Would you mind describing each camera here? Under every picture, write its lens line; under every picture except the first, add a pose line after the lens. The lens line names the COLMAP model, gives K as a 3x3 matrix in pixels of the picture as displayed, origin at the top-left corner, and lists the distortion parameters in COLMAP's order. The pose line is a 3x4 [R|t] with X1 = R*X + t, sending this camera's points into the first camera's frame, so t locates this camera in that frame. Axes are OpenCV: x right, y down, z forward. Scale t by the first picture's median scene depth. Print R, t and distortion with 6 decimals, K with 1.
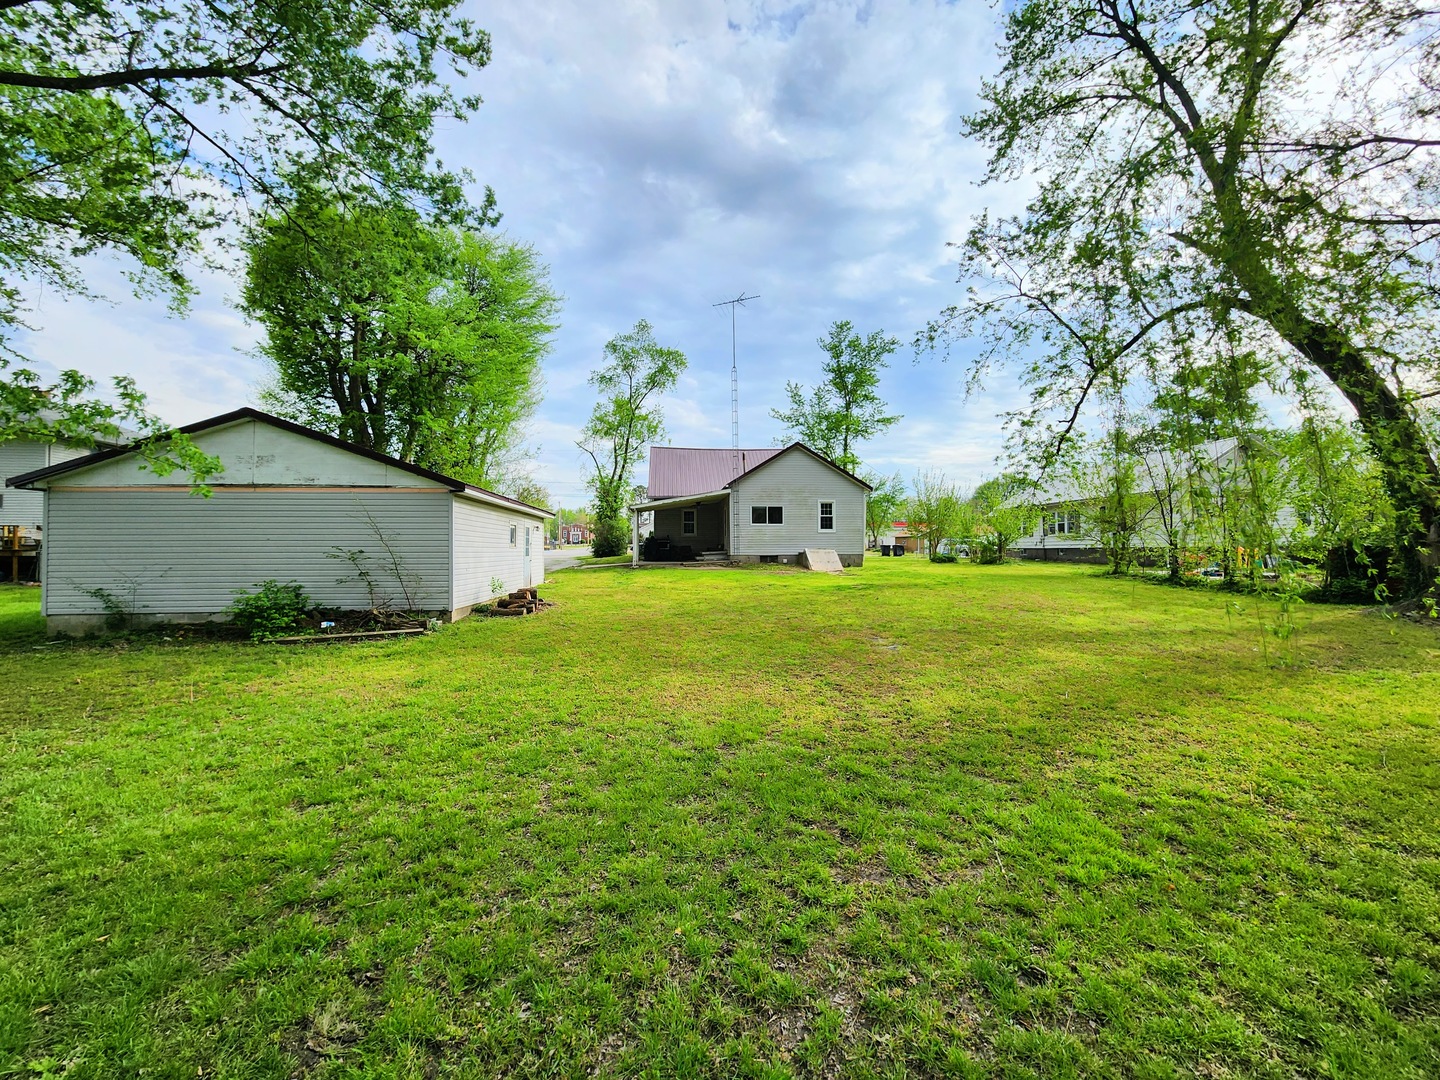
lens RADIAL K [[580.6, 0, 720.0], [0, 580.6, 540.0], [0, 0, 1]] dist [-0.016051, -0.000063]
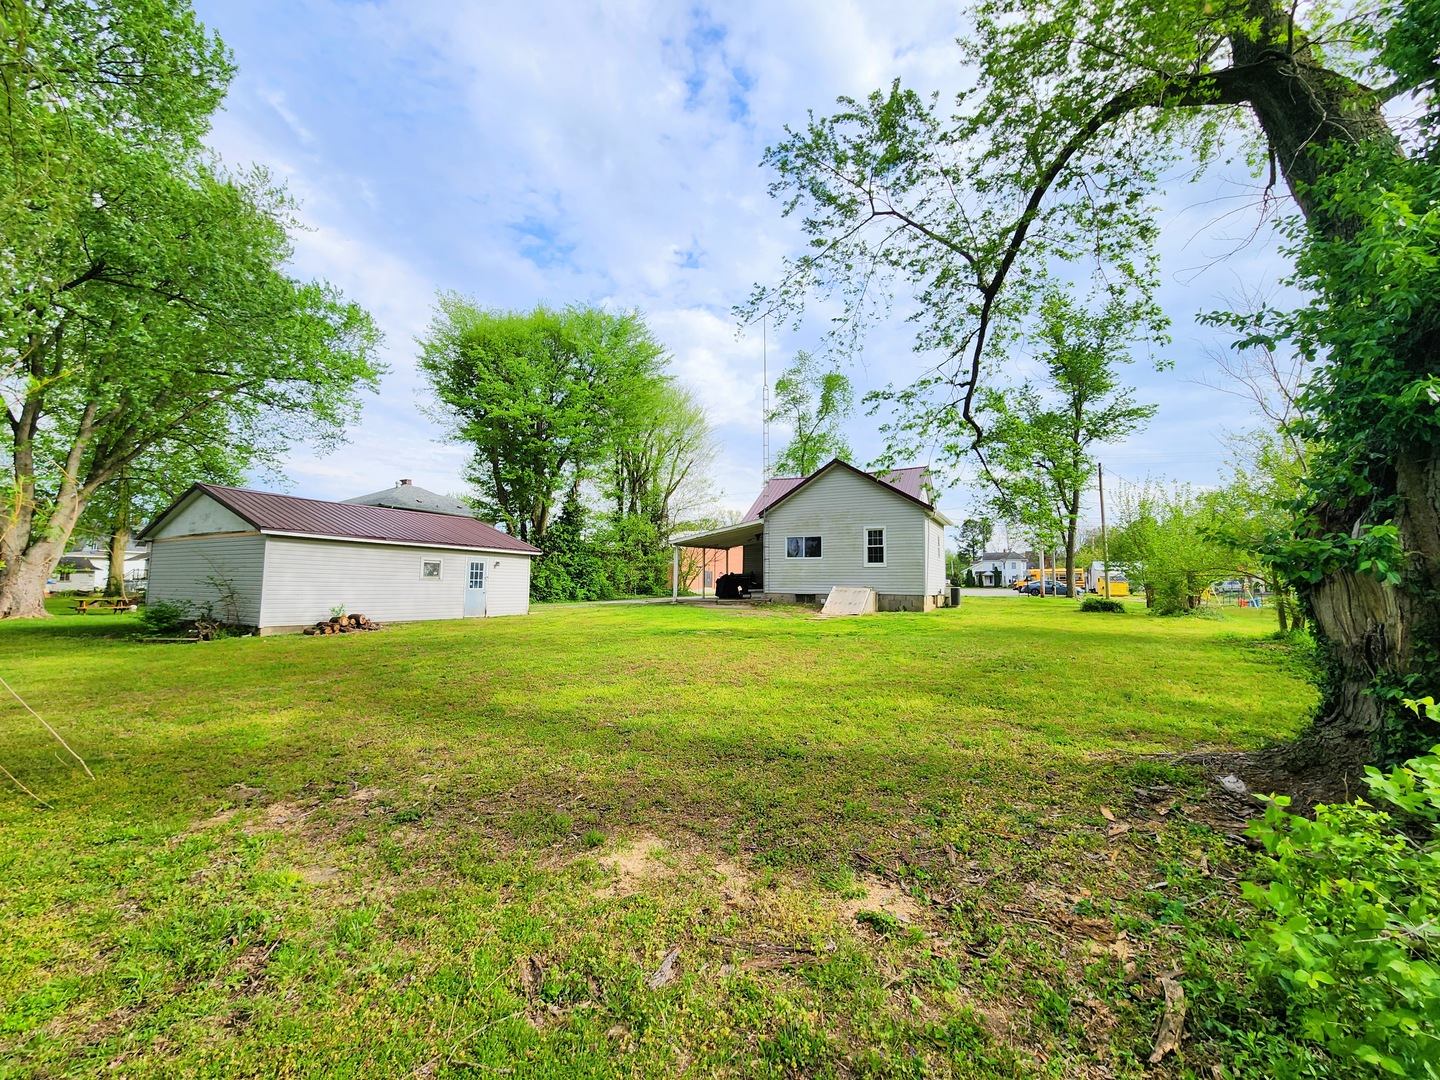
lens RADIAL K [[580.6, 0, 720.0], [0, 580.6, 540.0], [0, 0, 1]] dist [-0.016051, -0.000063]
pose [[0.827345, -0.030758, -0.560851, 0.460365], [-0.005932, 0.997966, -0.063479, 0.002072], [0.561662, 0.055846, 0.825480, 0.221495]]
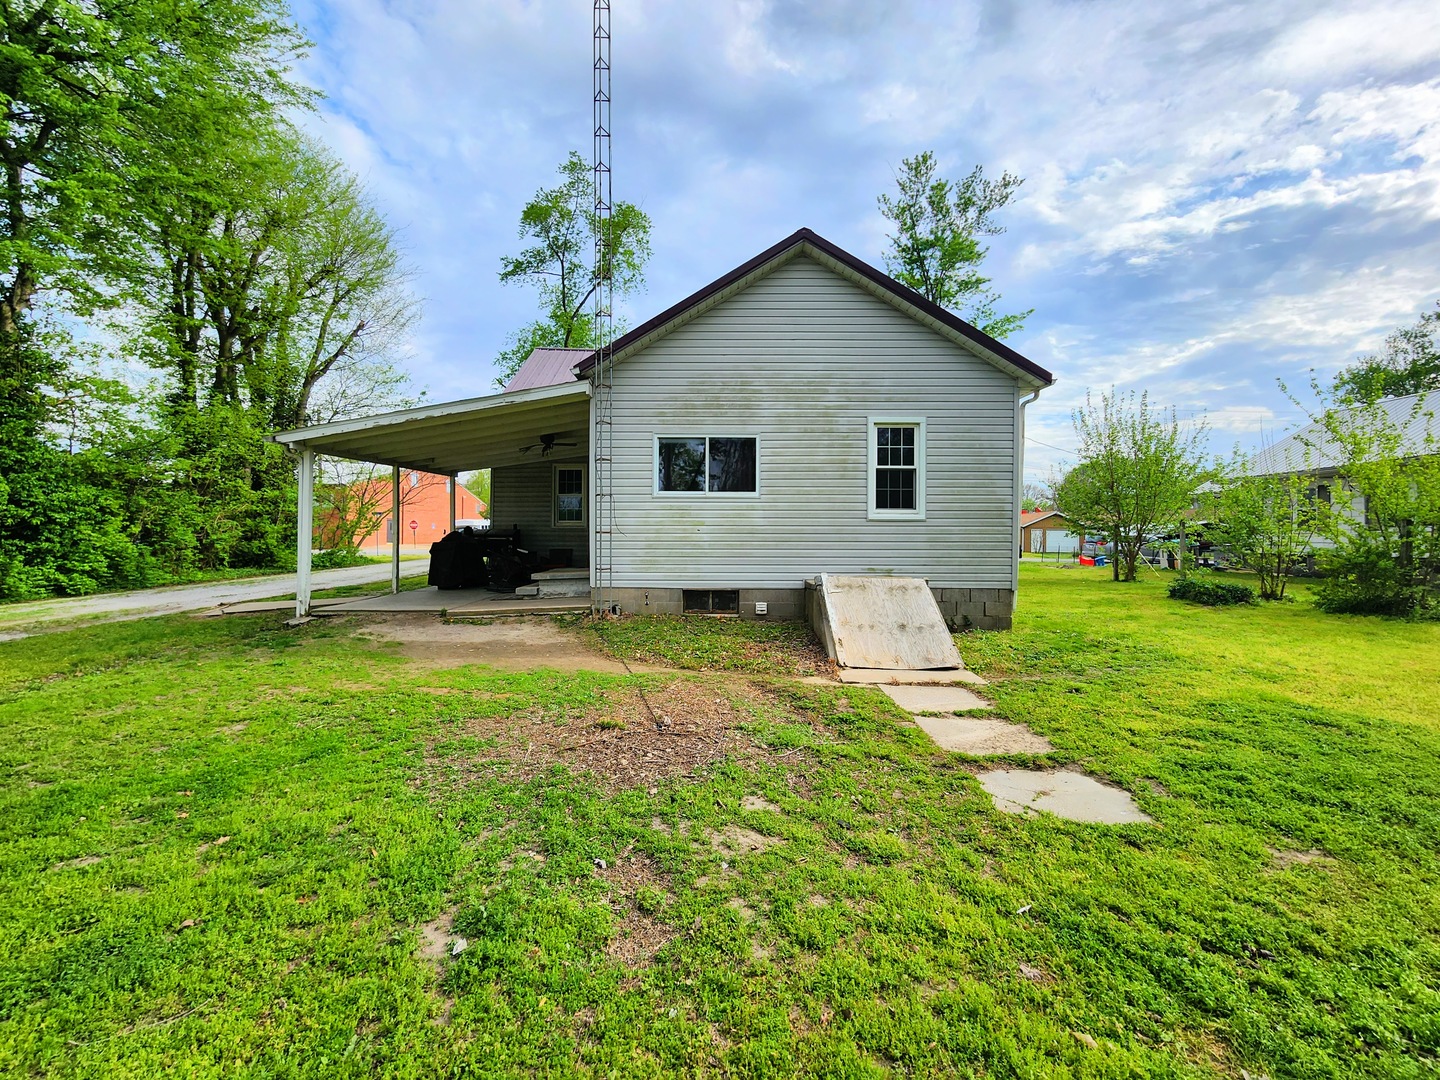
lens RADIAL K [[580.6, 0, 720.0], [0, 580.6, 540.0], [0, 0, 1]] dist [-0.016051, -0.000063]
pose [[0.995192, 0.010983, -0.097330, 0.120278], [-0.009110, 0.999765, 0.019672, -0.007167], [0.097523, -0.018691, 0.995058, 0.680948]]
